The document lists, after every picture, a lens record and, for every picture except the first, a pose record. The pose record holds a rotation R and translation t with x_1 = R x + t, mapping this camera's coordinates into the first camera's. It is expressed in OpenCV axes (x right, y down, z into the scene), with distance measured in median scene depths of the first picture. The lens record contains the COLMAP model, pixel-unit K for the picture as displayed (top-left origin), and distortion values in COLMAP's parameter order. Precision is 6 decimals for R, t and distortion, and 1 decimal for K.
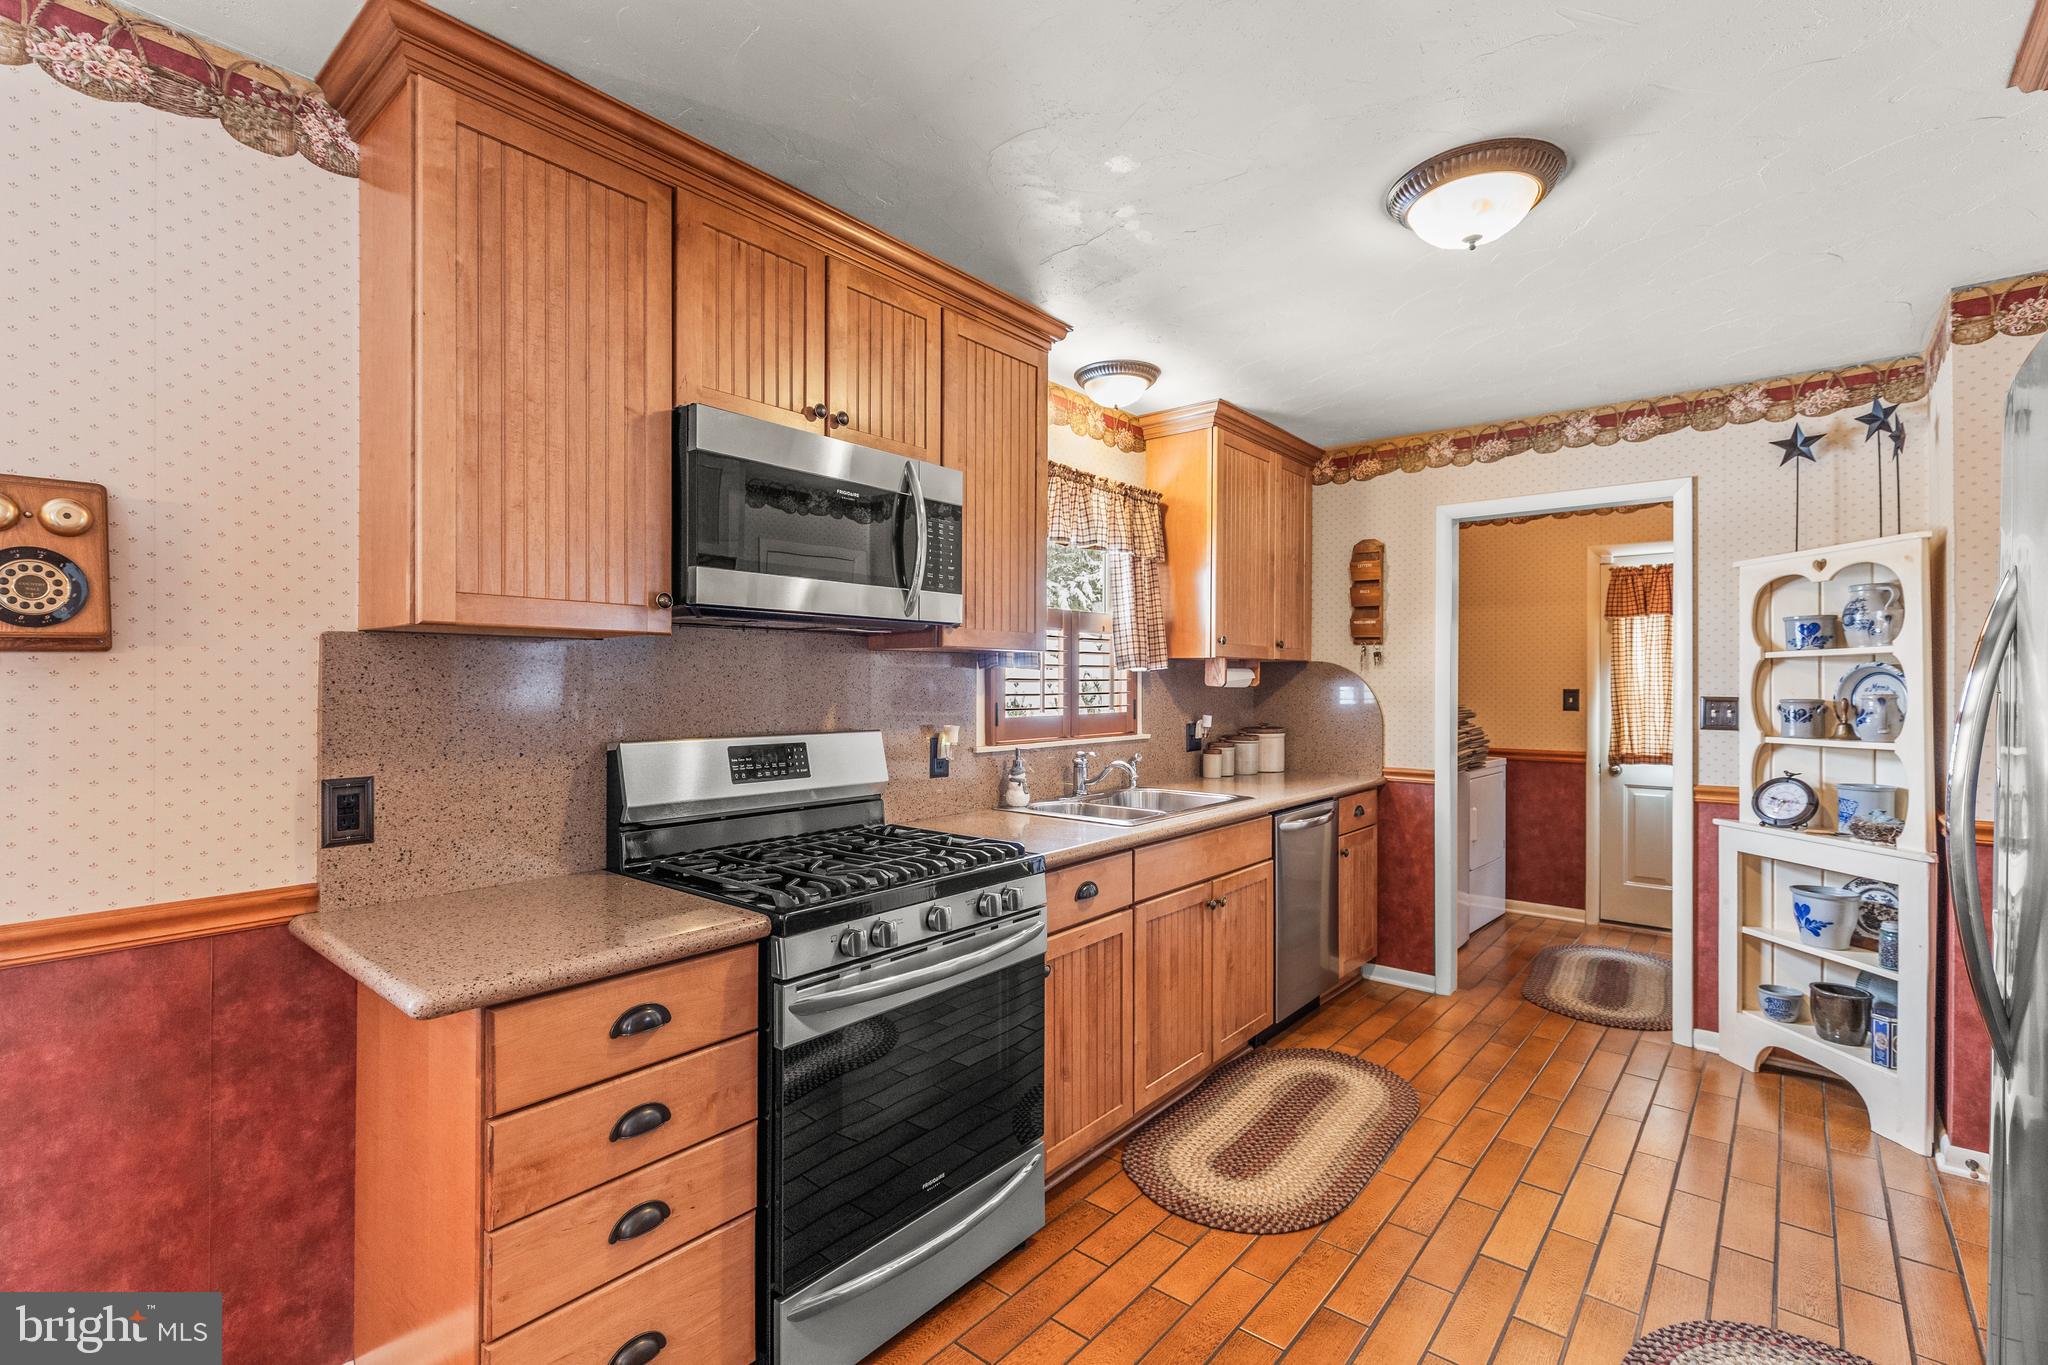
lens RADIAL K [[927.0, 0, 1024.0], [0, 927.0, 682.5], [0, 0, 1]] dist [-0.001075, -0.000088]
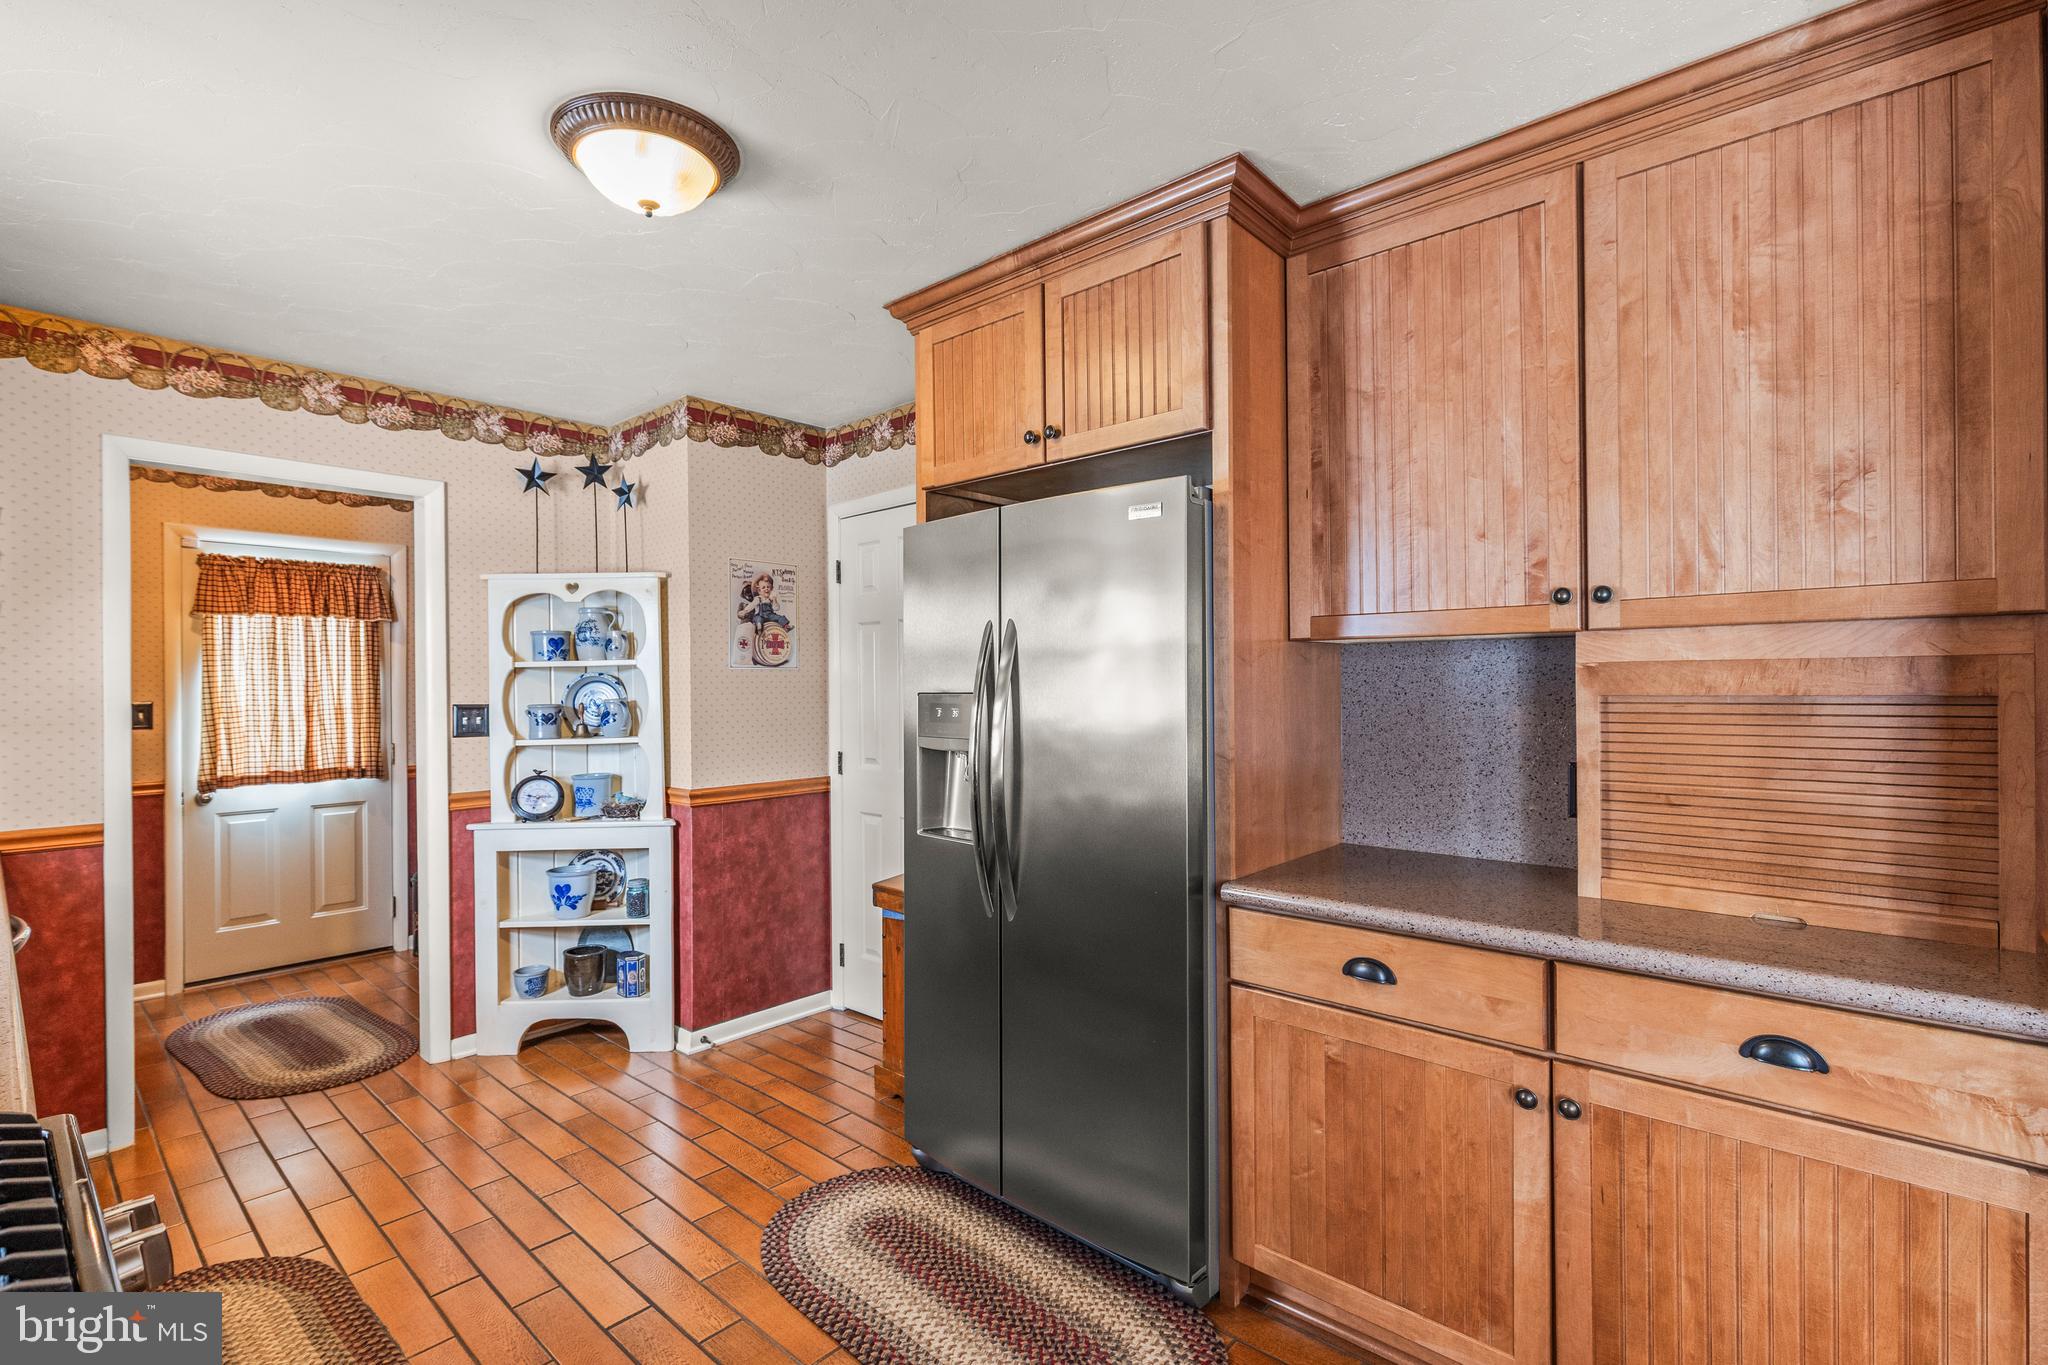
lens RADIAL K [[921.5, 0, 1022.7], [0, 921.5, 685.3], [0, 0, 1]] dist [-0.000265, -0.000157]
pose [[0.029549, -0.002376, 0.999560, -0.255044], [0.009099, 0.999956, 0.002108, -0.002314], [-0.999522, 0.009032, 0.029570, 0.376036]]
